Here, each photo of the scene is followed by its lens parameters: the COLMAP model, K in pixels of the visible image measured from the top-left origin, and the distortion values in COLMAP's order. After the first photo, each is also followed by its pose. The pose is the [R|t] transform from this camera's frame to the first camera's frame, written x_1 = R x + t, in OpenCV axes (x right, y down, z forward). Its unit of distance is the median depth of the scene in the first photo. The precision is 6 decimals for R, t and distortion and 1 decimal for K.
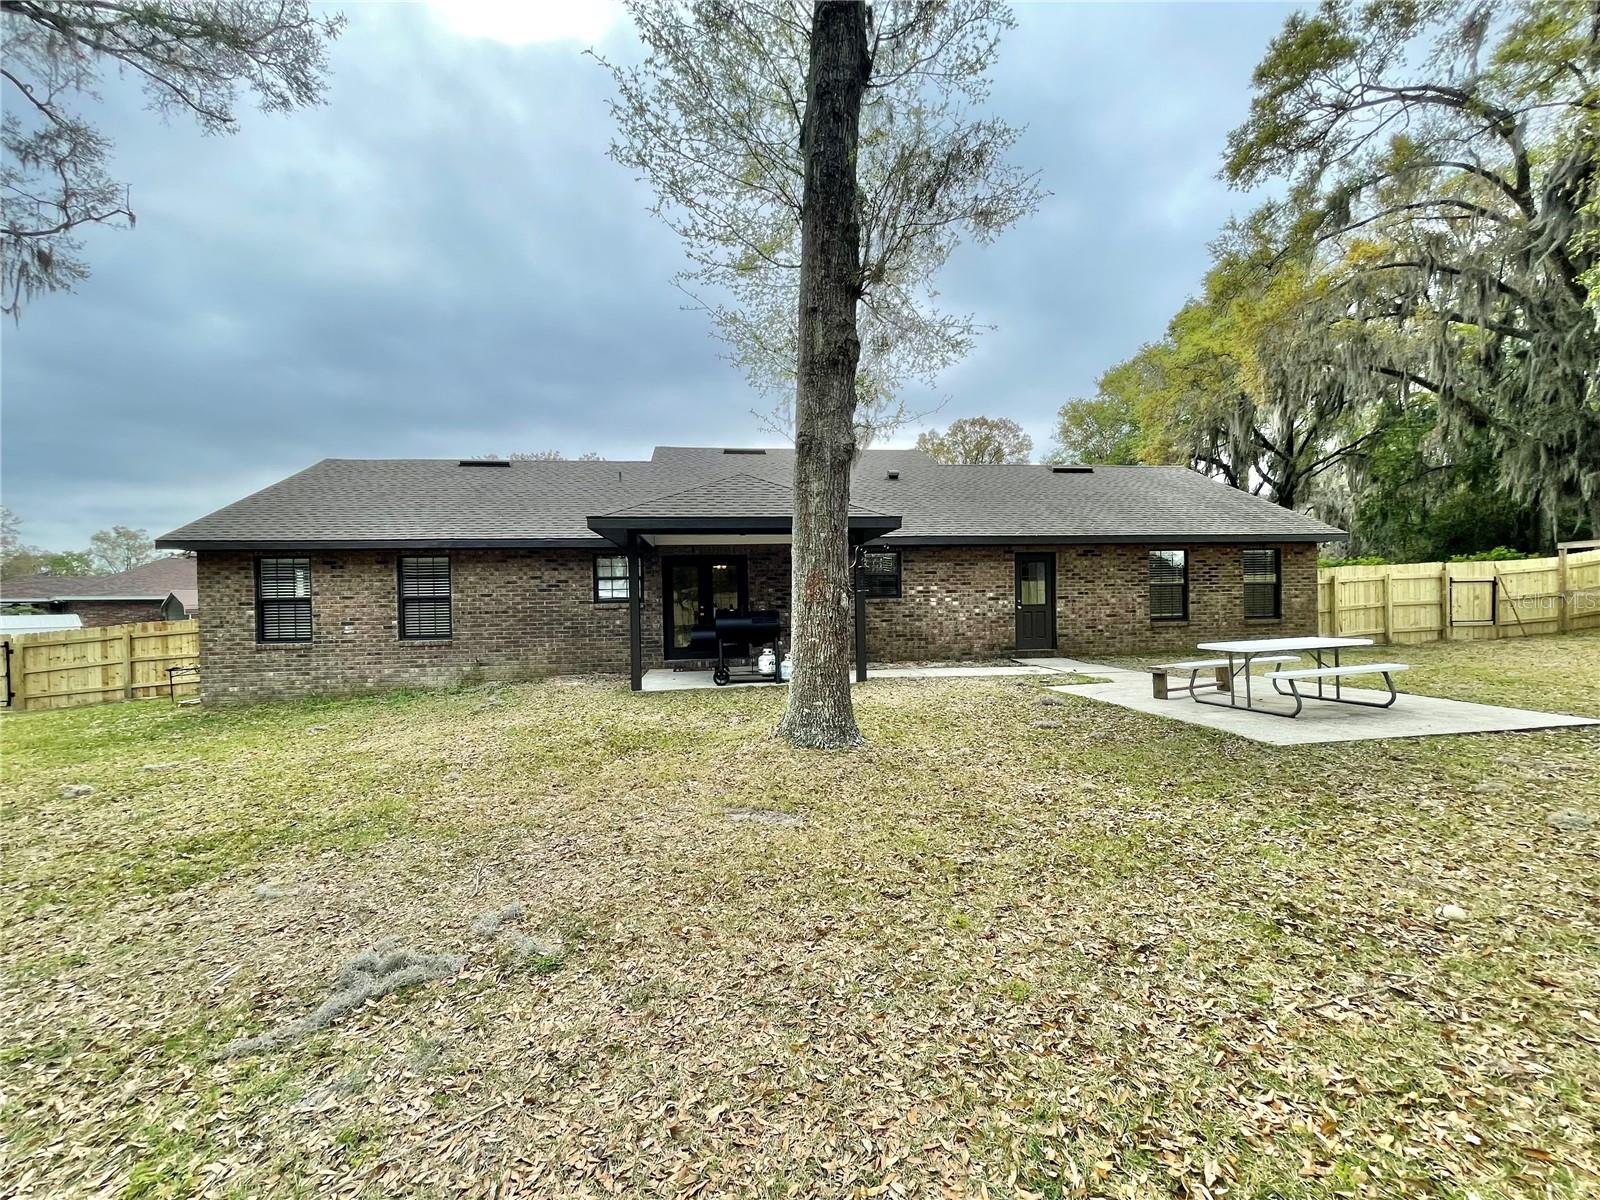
lens RADIAL K [[640.5, 0, 795.8], [0, 640.5, 608.4], [0, 0, 1]] dist [-0.002872, -0.000115]
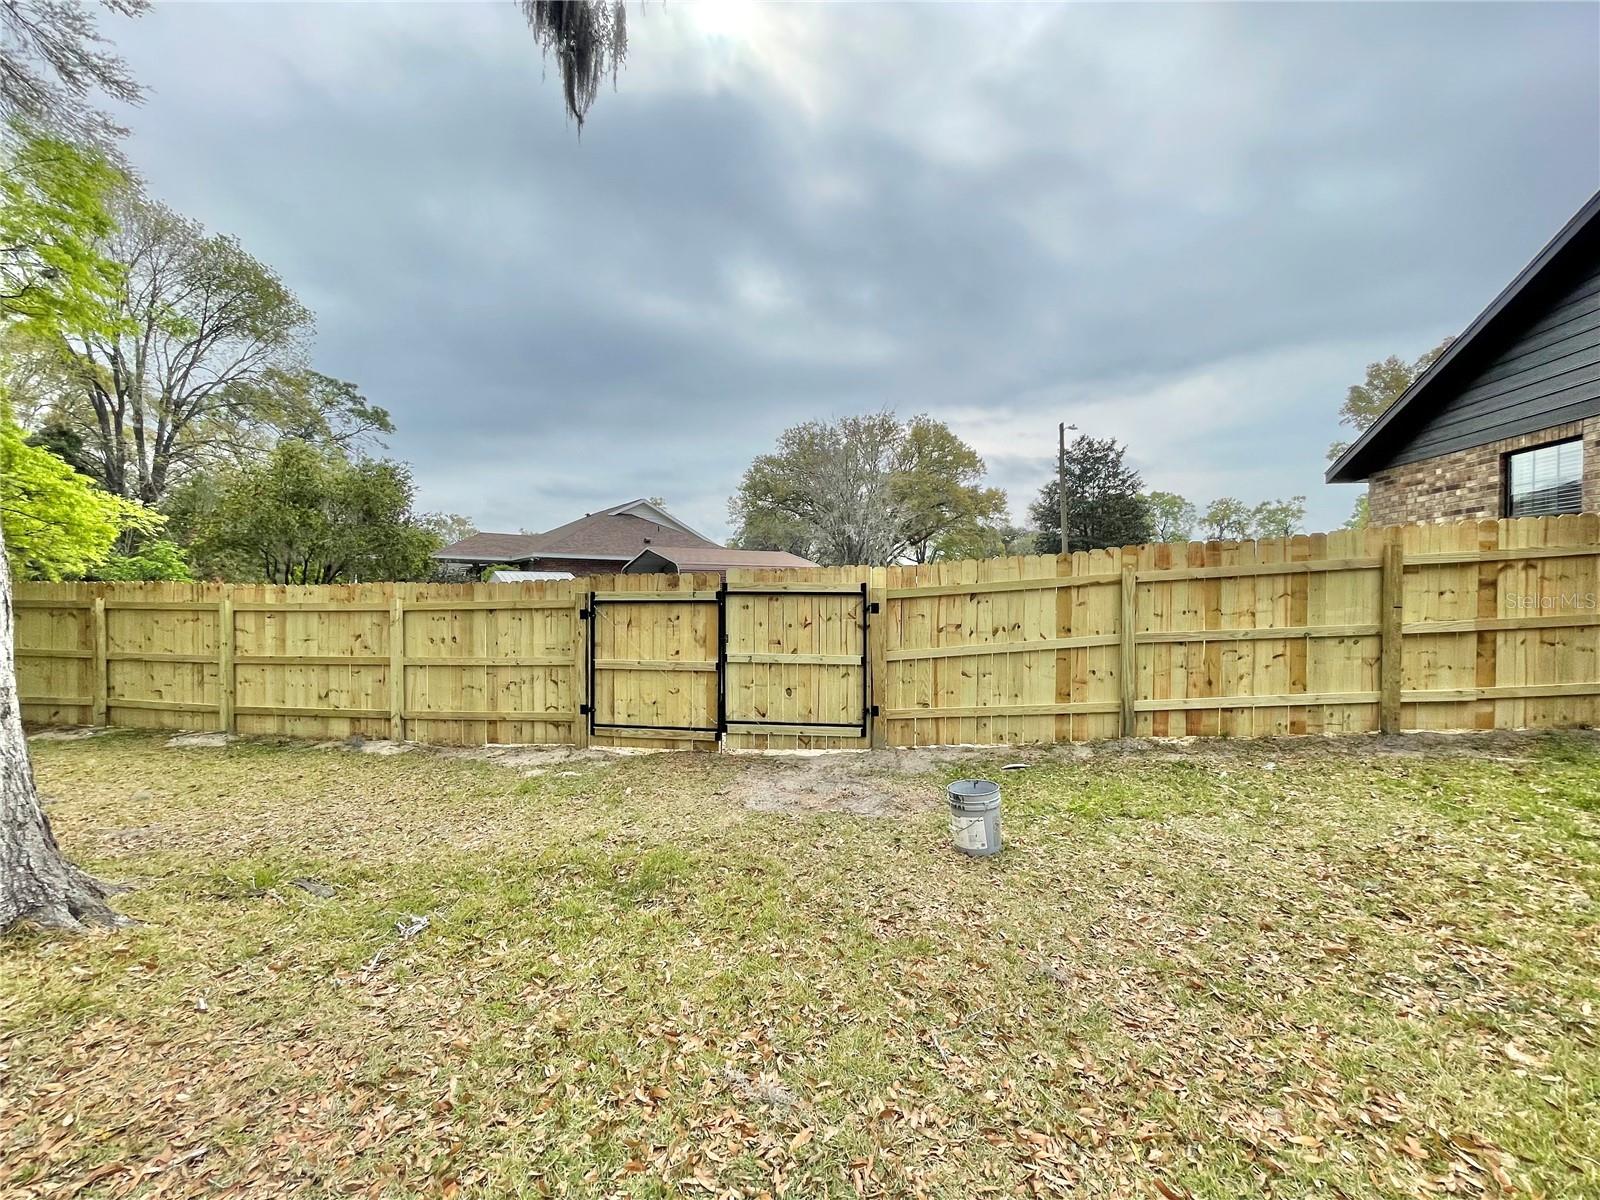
lens RADIAL K [[646.7, 0, 800.0], [0, 646.7, 600.0], [0, 0, 1]] dist [-0.000574, -0.000059]
pose [[0.959368, 0.027029, -0.280860, -1.130575], [-0.028685, 0.999587, -0.001786, 0.063334], [0.280696, 0.009770, 0.959747, 0.567351]]
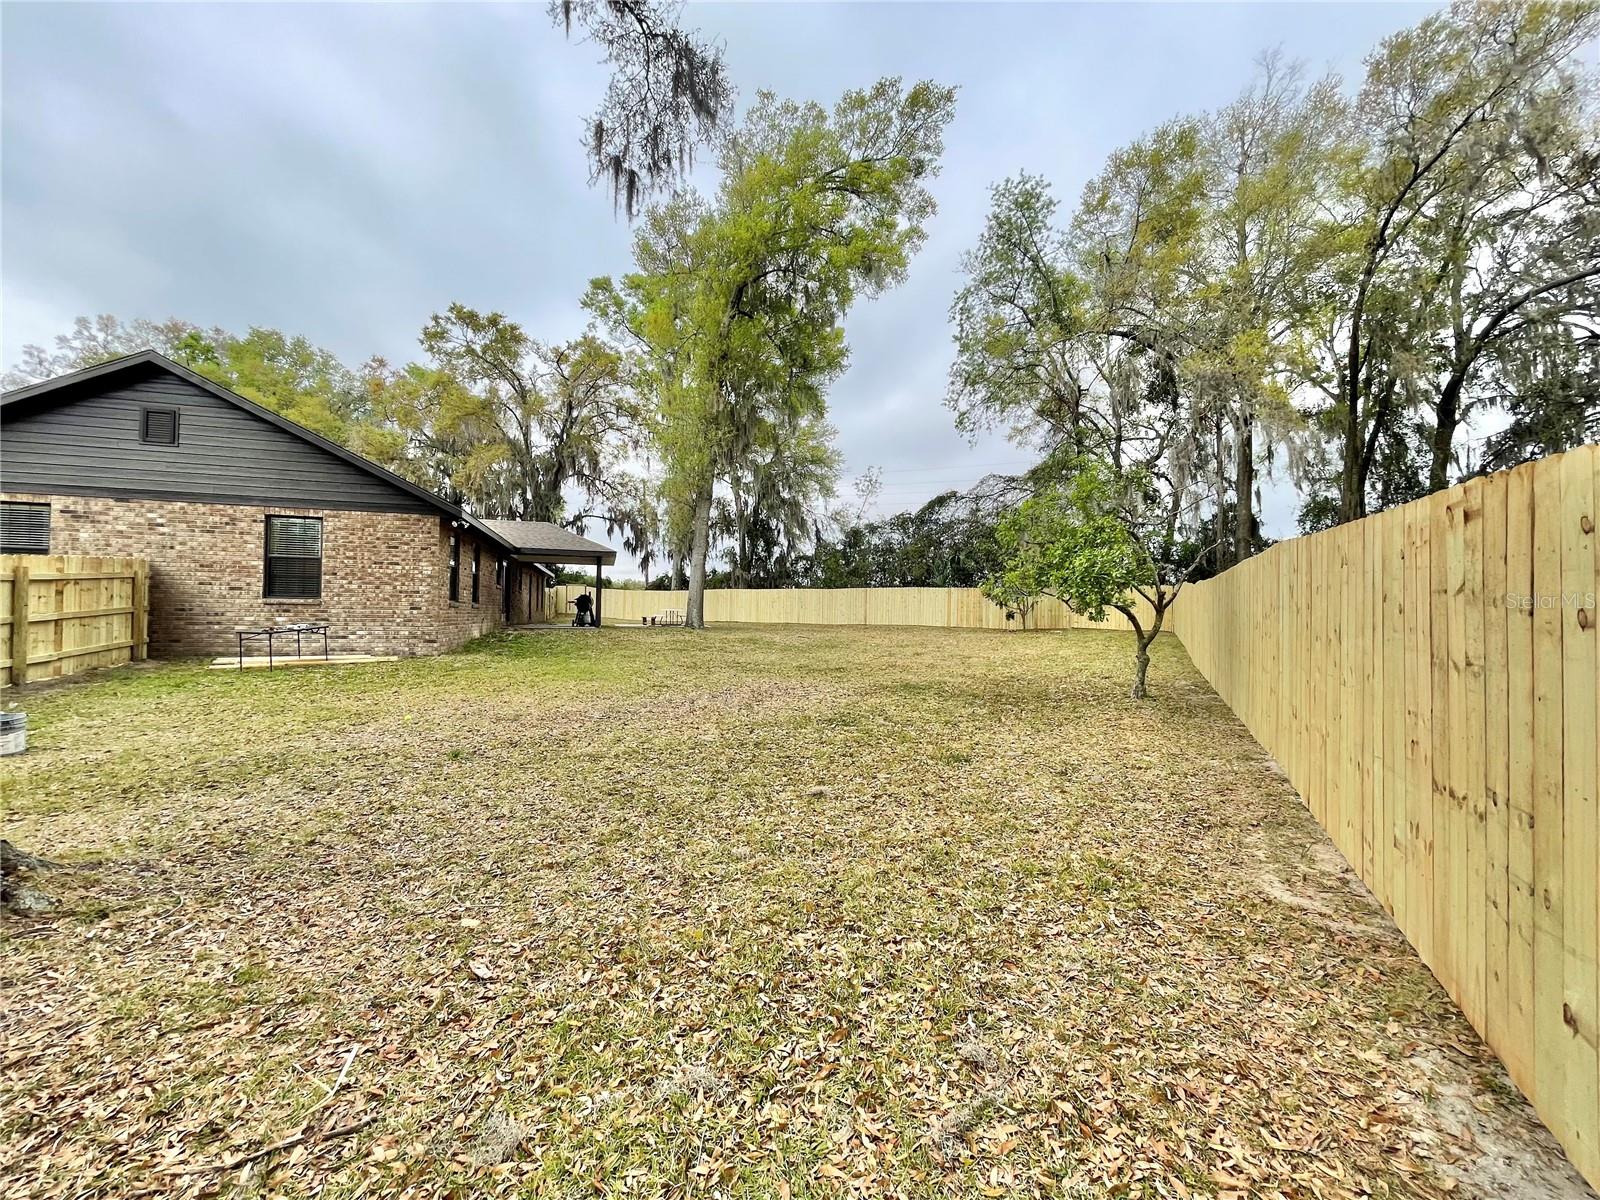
lens RADIAL K [[640.5, 0, 795.8], [0, 640.5, 608.4], [0, 0, 1]] dist [-0.002872, -0.000115]
pose [[-0.167193, 0.031196, 0.985431, -1.598973], [0.002564, 0.999510, -0.031206, 0.079806], [-0.985921, -0.002691, -0.167191, 0.417813]]
